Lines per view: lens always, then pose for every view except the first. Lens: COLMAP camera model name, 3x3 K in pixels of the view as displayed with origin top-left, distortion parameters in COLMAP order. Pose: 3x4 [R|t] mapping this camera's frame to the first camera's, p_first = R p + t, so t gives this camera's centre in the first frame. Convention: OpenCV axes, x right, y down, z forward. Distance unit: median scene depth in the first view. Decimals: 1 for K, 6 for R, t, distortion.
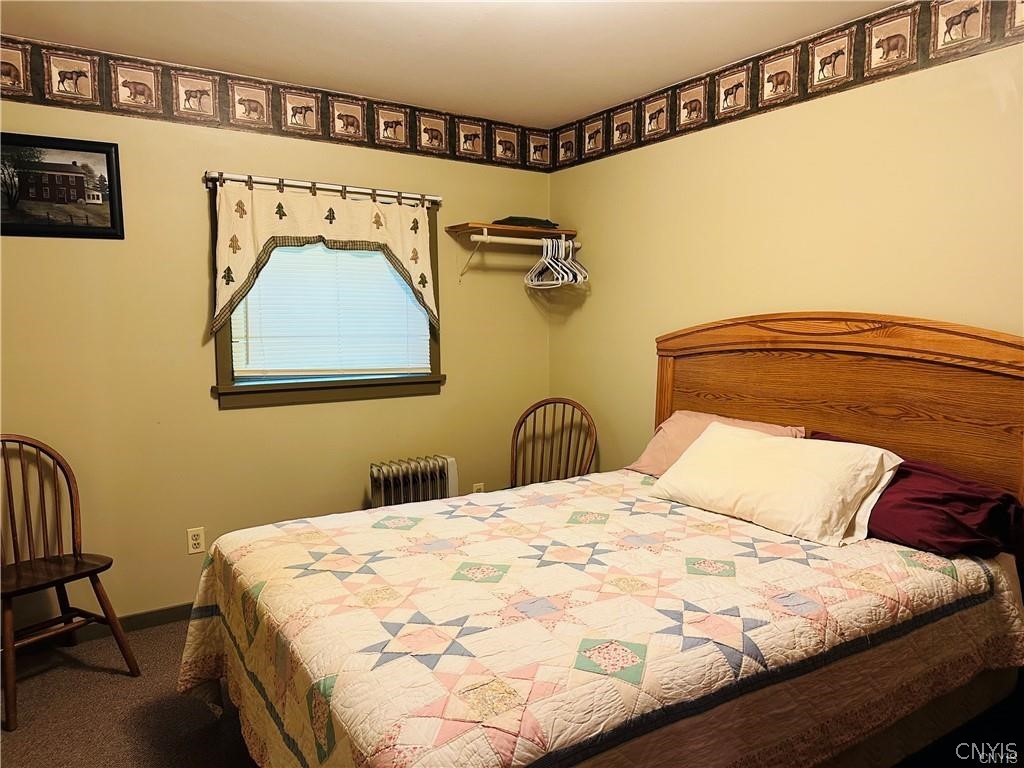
lens RADIAL K [[720.6, 0, 510.8], [0, 720.6, 387.9], [0, 0, 1]] dist [0.096289, -0.128160]
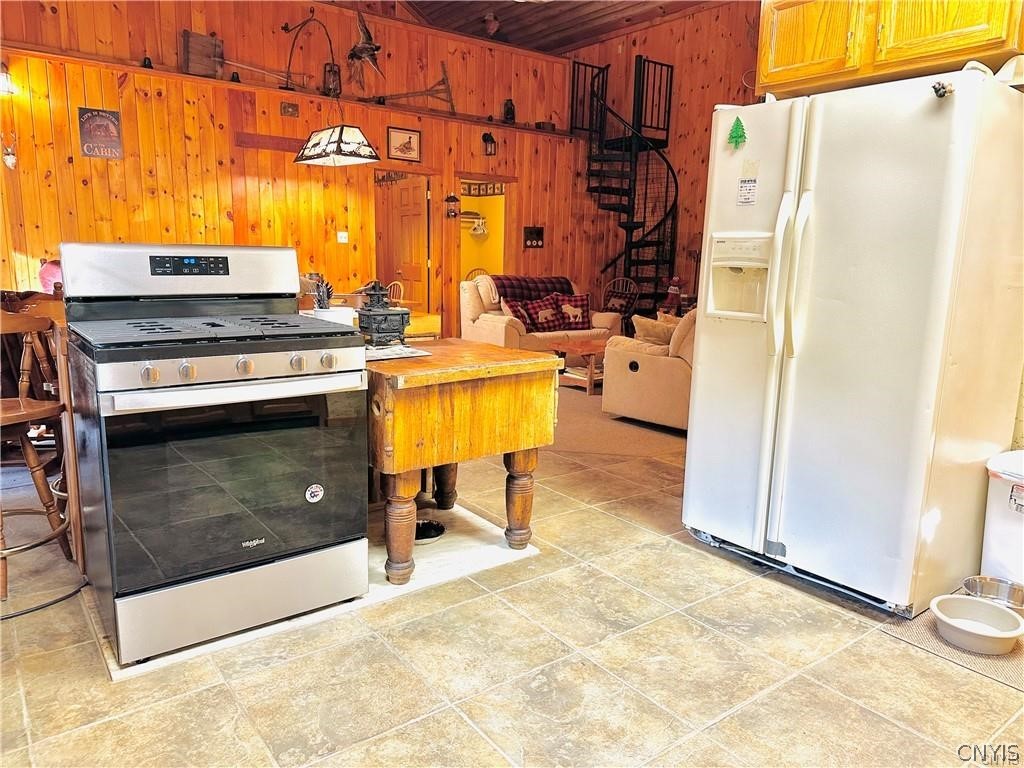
lens RADIAL K [[720.6, 0, 510.8], [0, 720.6, 387.9], [0, 0, 1]] dist [0.096289, -0.128160]
pose [[0.997244, 0.014128, 0.072828, -0.023235], [-0.019404, 0.997197, 0.072265, 0.324542], [-0.071603, -0.073480, 0.994723, -2.379012]]
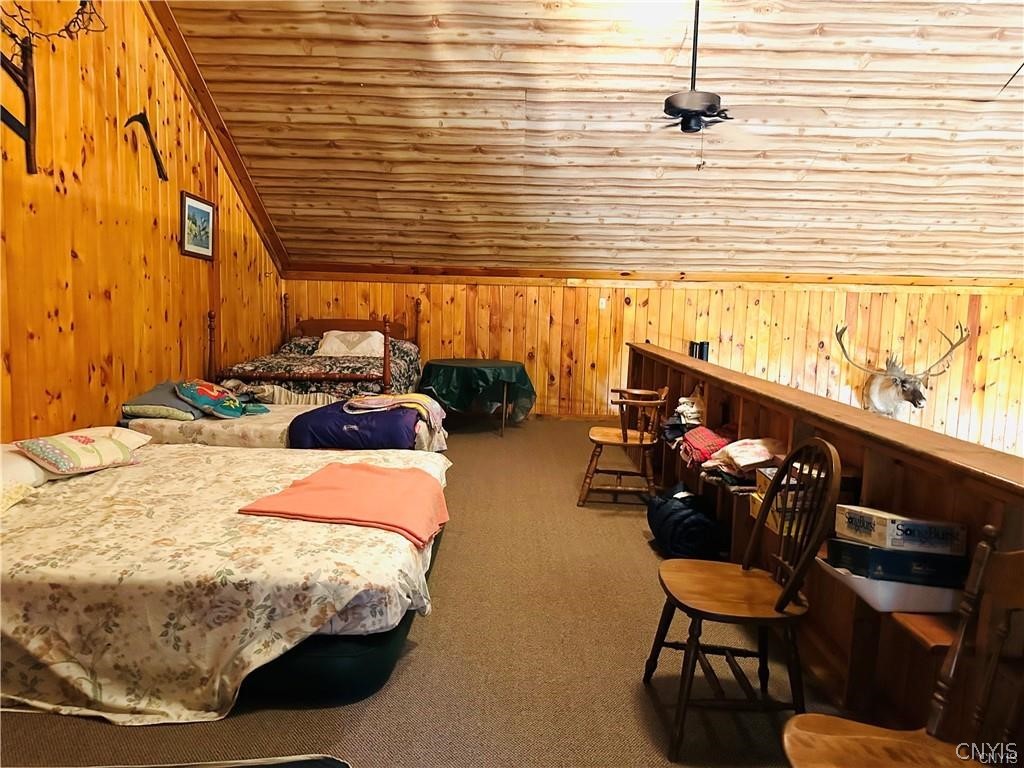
lens RADIAL K [[708.4, 0, 512.0], [0, 708.4, 384.0], [0, 0, 1]] dist [0.034576, -0.051180]
pose [[0.549322, -0.080087, 0.831764, -1.254252], [0.065423, 0.996463, 0.052738, -0.602244], [-0.833046, 0.025446, 0.552618, -0.575872]]
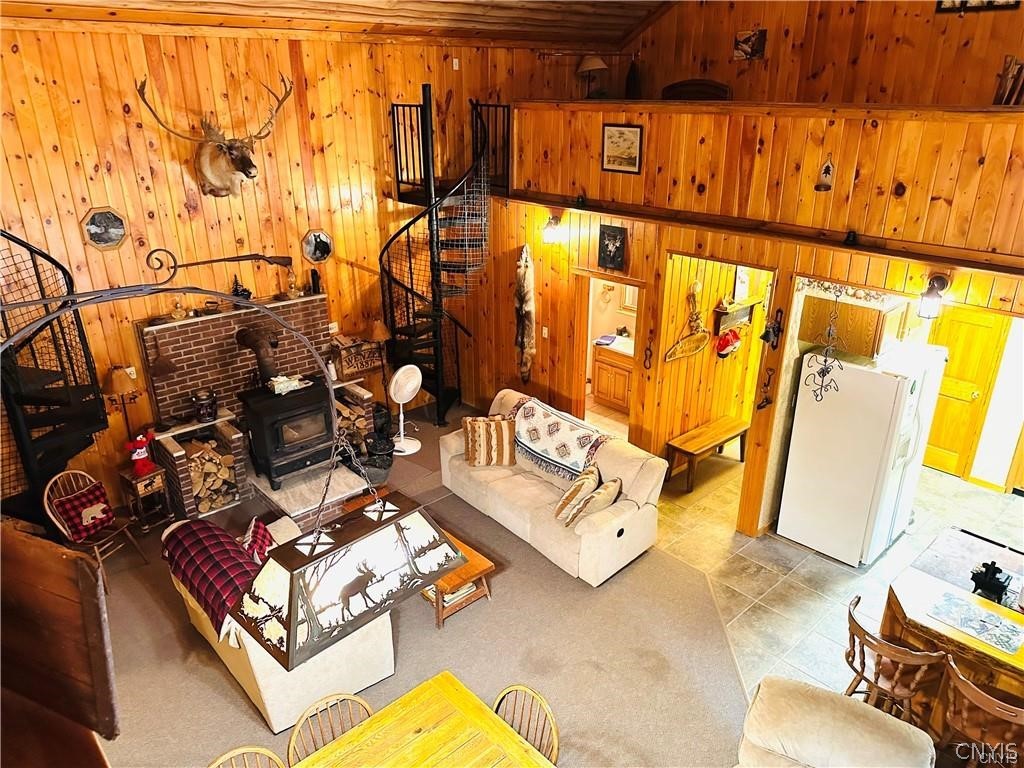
lens RADIAL K [[720.6, 0, 510.8], [0, 720.6, 387.9], [0, 0, 1]] dist [0.096289, -0.128160]
pose [[-0.163416, -0.368549, 0.915132, -0.946578], [0.115713, 0.914039, 0.388772, -0.518394], [-0.979748, 0.169424, -0.106722, -0.745853]]
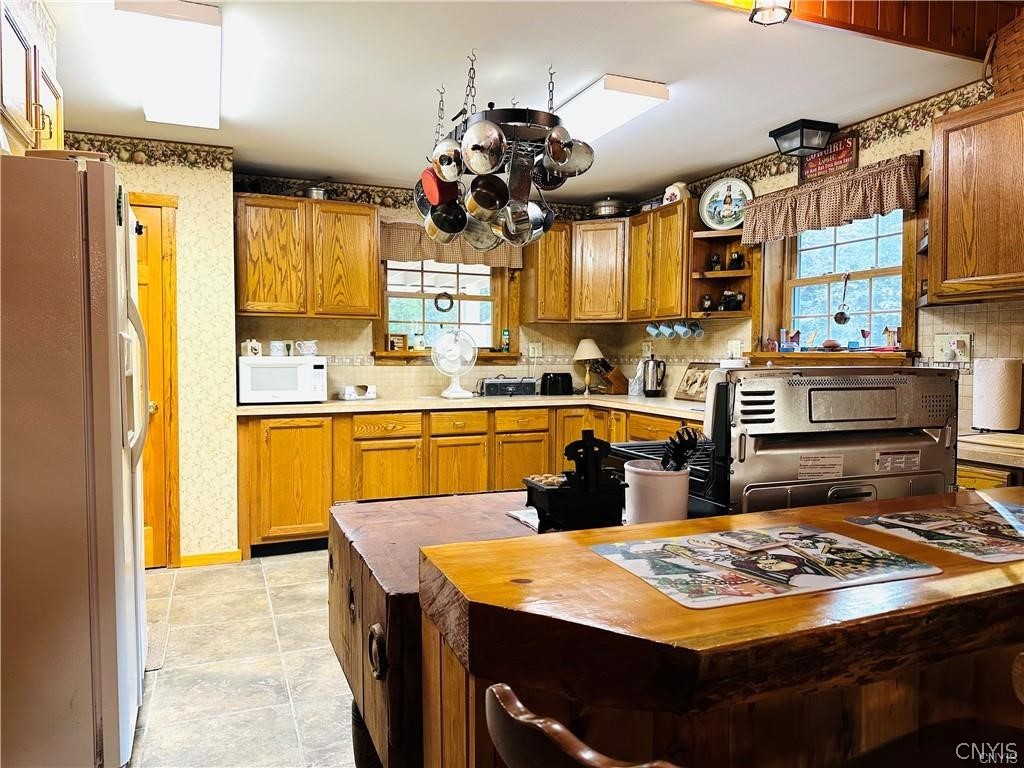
lens RADIAL K [[708.4, 0, 512.0], [0, 708.4, 384.0], [0, 0, 1]] dist [0.034576, -0.051180]
pose [[-0.983973, -0.001593, 0.178310, -0.140508], [0.024033, 0.989652, 0.141465, 0.188037], [-0.176691, 0.143483, -0.973752, -1.188162]]
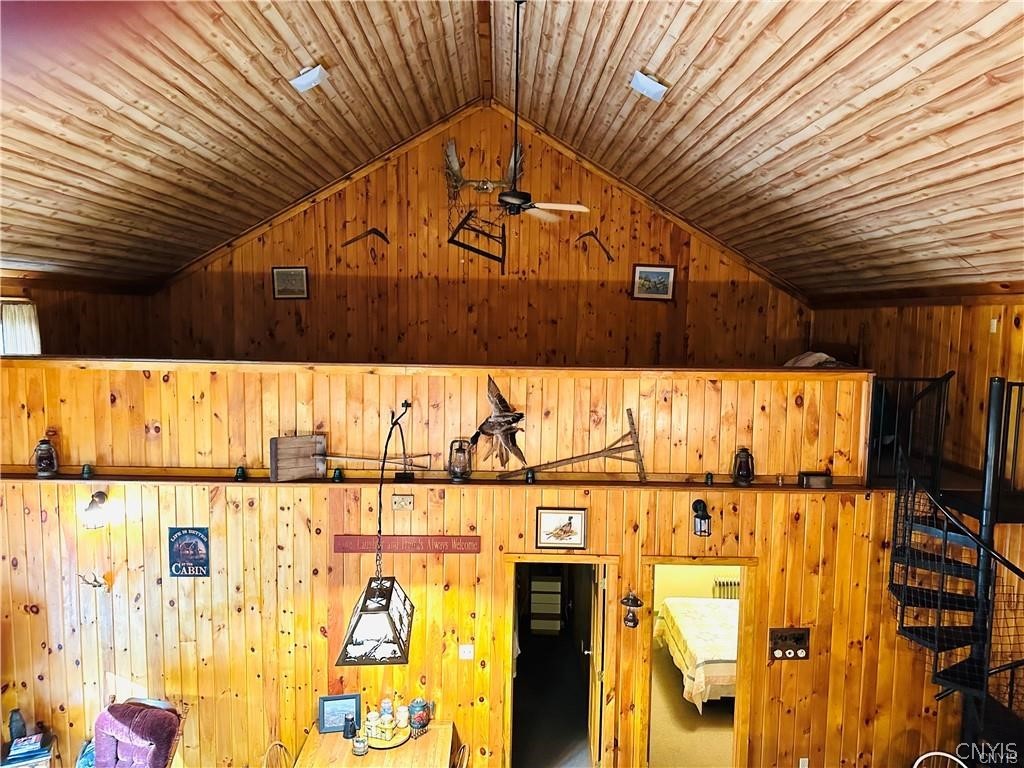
lens RADIAL K [[708.4, 0, 512.0], [0, 708.4, 384.0], [0, 0, 1]] dist [0.034576, -0.051180]
pose [[0.844900, 0.063837, -0.531101, 0.488133], [-0.075269, 0.997163, 0.000116, -0.503699], [0.529602, 0.039877, 0.847309, -1.537065]]
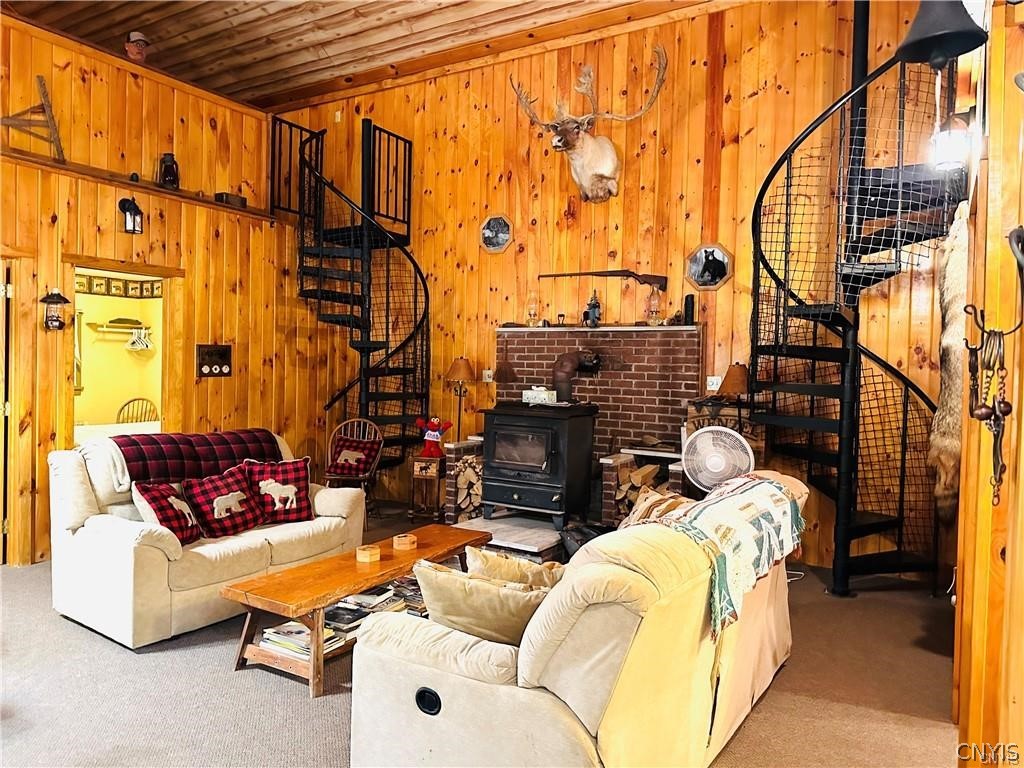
lens RADIAL K [[710.9, 0, 516.0], [0, 710.9, 383.2], [0, 0, 1]] dist [0.098097, -0.154532]
pose [[0.894894, 0.015050, 0.446026, 0.111489], [0.023351, 0.996483, -0.080475, 0.183819], [-0.445668, 0.082432, 0.891395, -1.608437]]
